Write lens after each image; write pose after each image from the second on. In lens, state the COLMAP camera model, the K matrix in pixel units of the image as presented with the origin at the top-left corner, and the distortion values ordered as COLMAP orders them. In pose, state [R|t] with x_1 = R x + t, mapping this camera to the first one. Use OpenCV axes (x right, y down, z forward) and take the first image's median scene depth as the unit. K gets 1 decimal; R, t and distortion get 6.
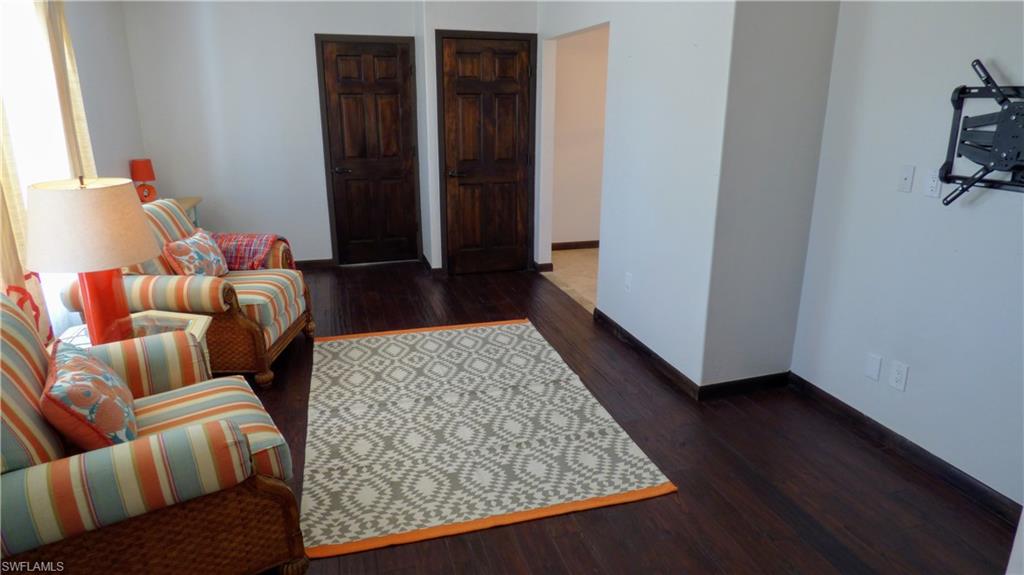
lens RADIAL K [[608.8, 0, 515.7], [0, 608.8, 280.2], [0, 0, 1]] dist [-0.010948, 0.003473]
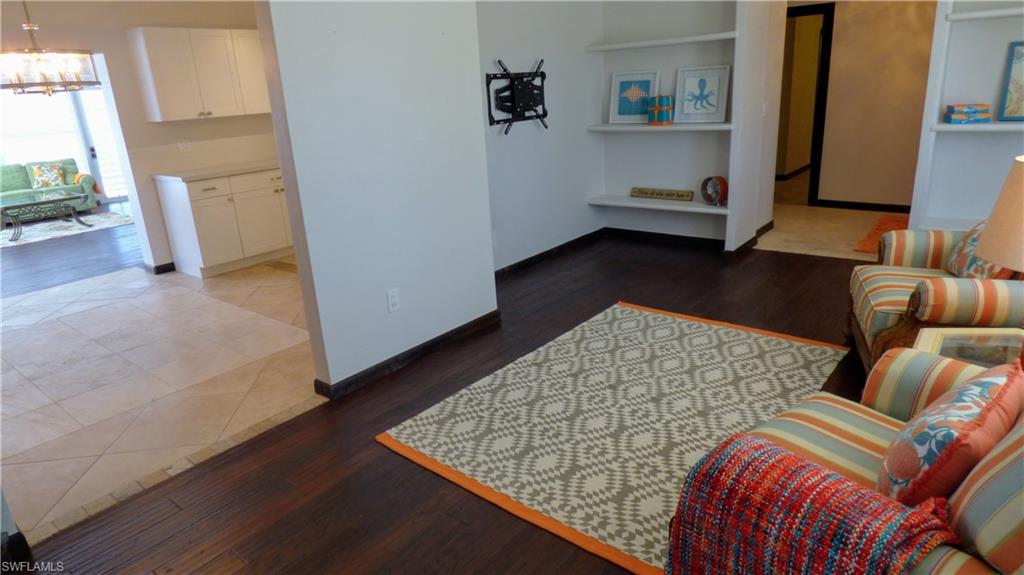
lens RADIAL K [[608.8, 0, 516.5], [0, 608.8, 291.5], [0, 0, 1]] dist [-0.010948, 0.003473]
pose [[-0.559652, -0.233821, 0.795058, -0.934081], [0.287474, 0.845028, 0.450873, -0.540940], [-0.777270, 0.480891, -0.405703, 1.906312]]
